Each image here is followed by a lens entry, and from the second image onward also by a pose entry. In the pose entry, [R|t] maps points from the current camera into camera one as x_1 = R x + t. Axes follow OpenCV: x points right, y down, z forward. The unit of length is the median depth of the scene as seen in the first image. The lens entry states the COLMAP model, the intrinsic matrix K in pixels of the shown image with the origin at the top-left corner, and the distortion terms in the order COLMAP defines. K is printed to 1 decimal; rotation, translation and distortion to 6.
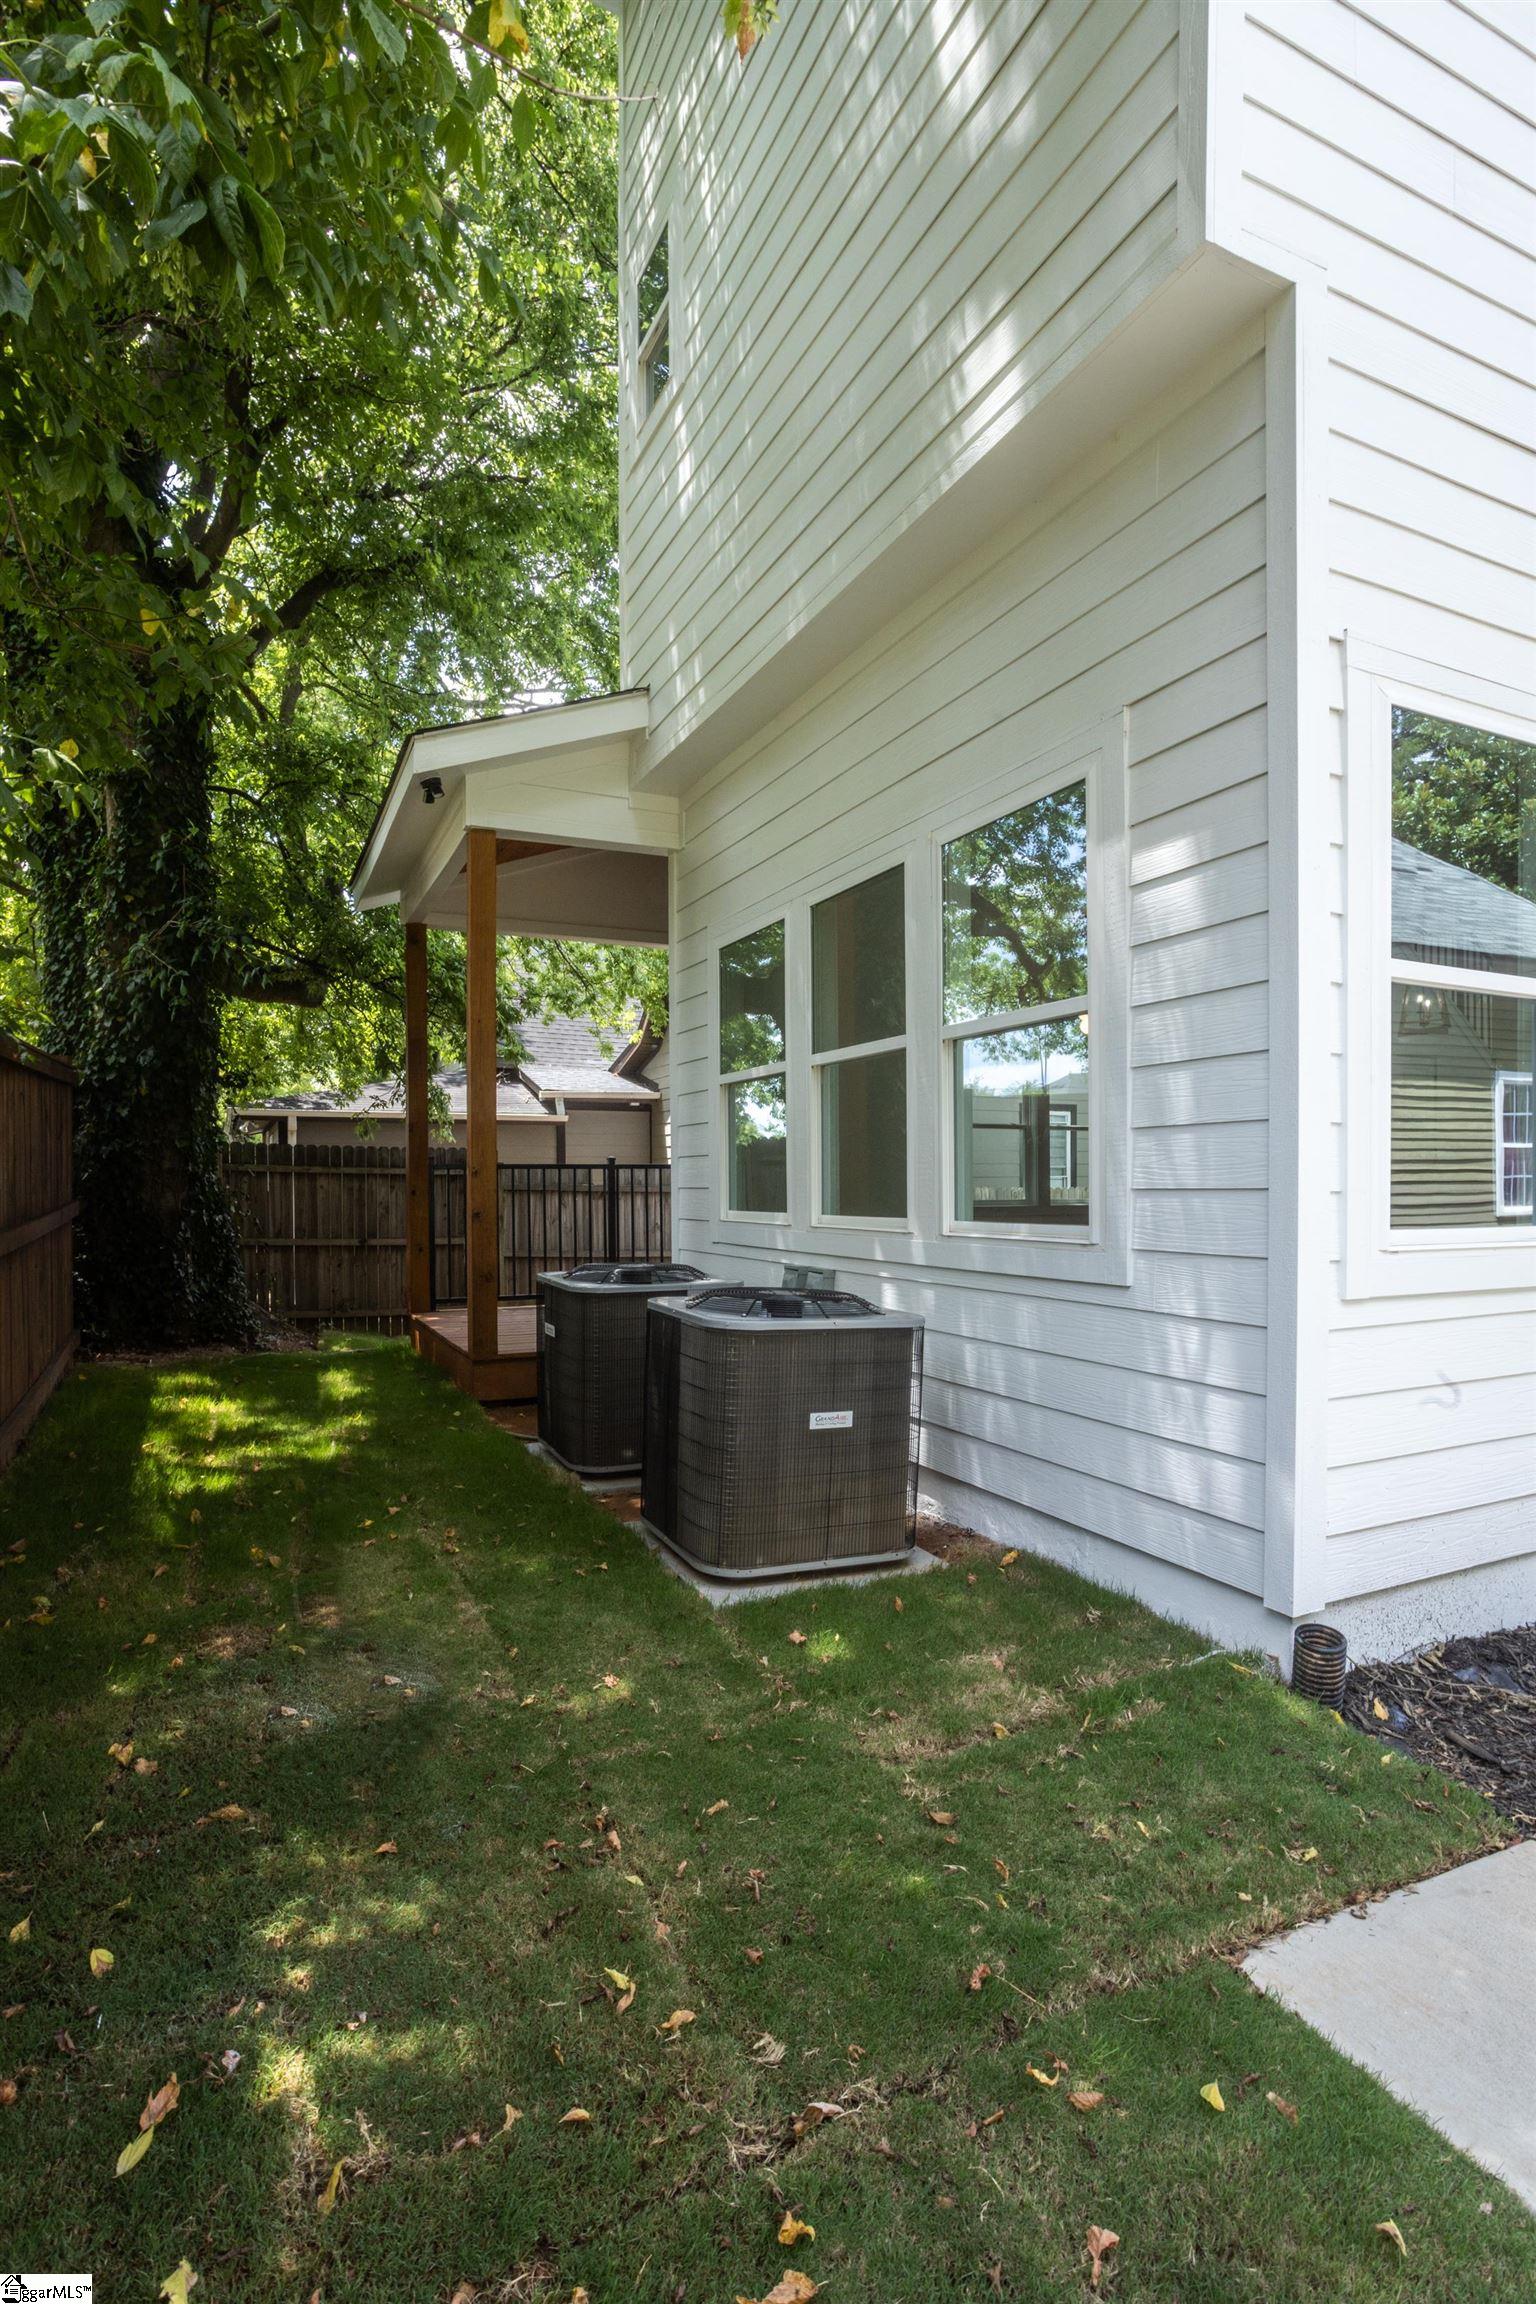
lens RADIAL K [[1132.1, 0, 770.7], [0, 1132.1, 1165.4], [0, 0, 1]] dist [-0.047092, 0.035081]
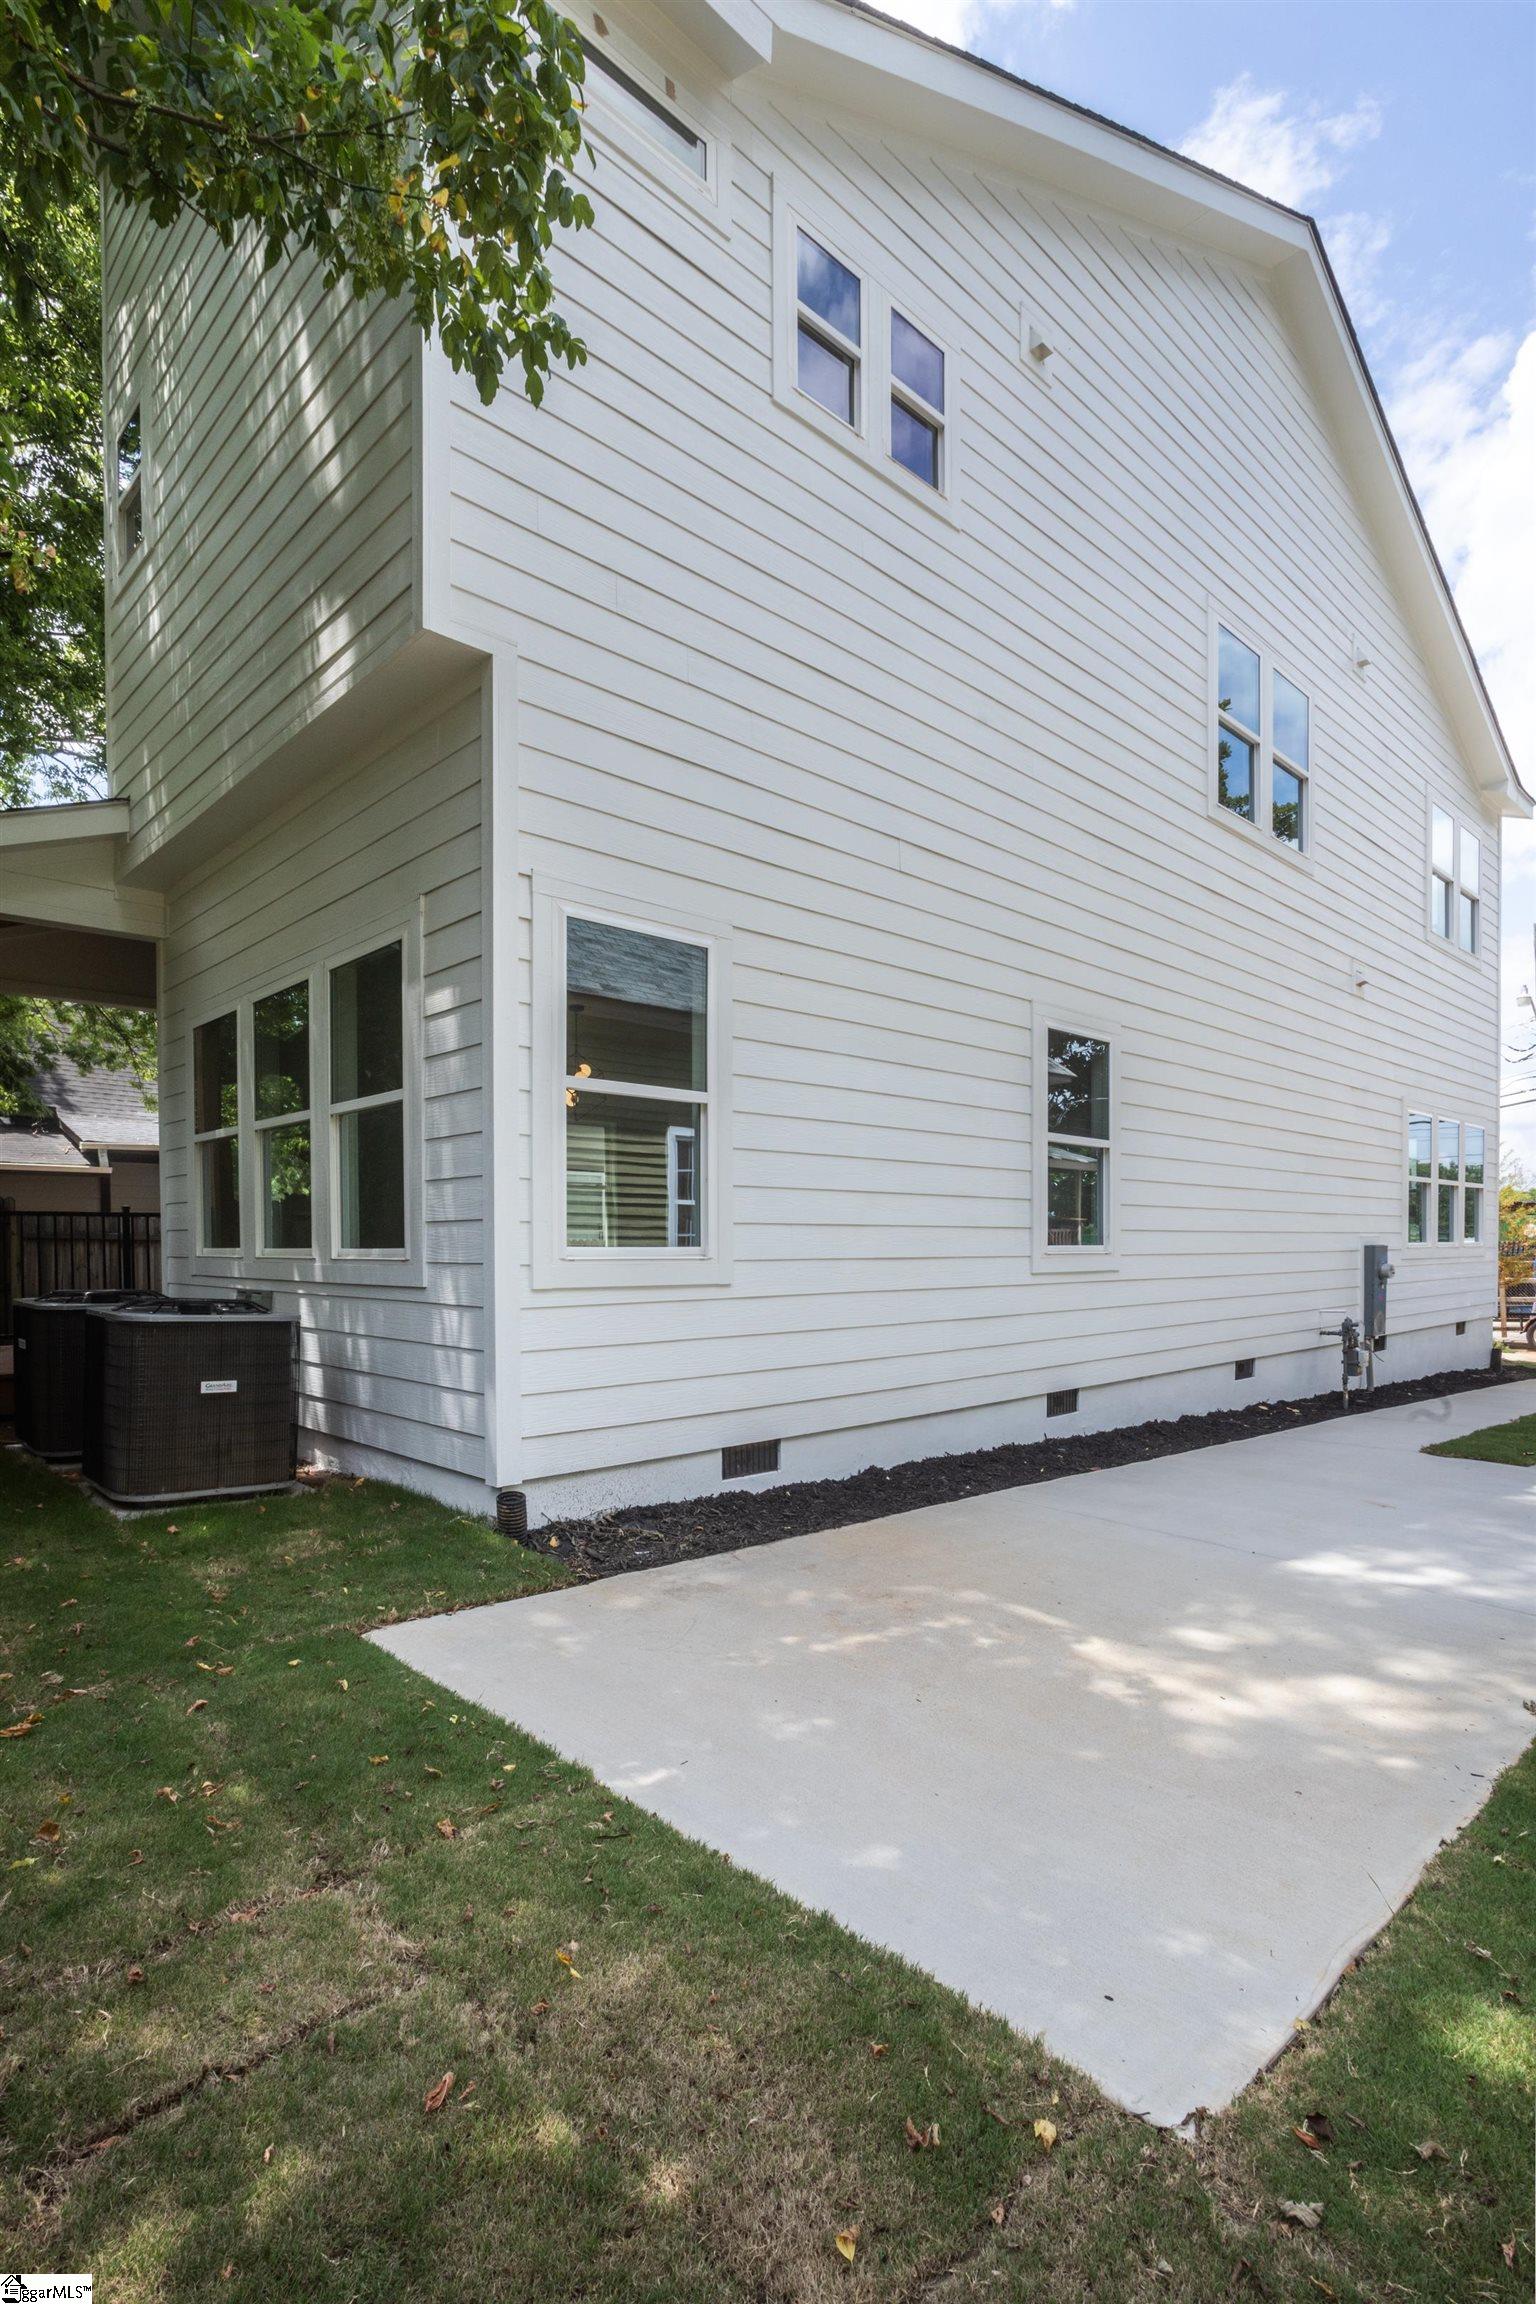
lens RADIAL K [[1151.8, 0, 767.0], [0, 1151.8, 1256.7], [0, 0, 1]] dist [-0.047494, 0.026741]
pose [[0.952684, -0.000583, 0.303963, 0.274567], [-0.007114, 0.999681, 0.024215, 0.025782], [-0.303880, -0.025232, 0.952376, -0.550784]]
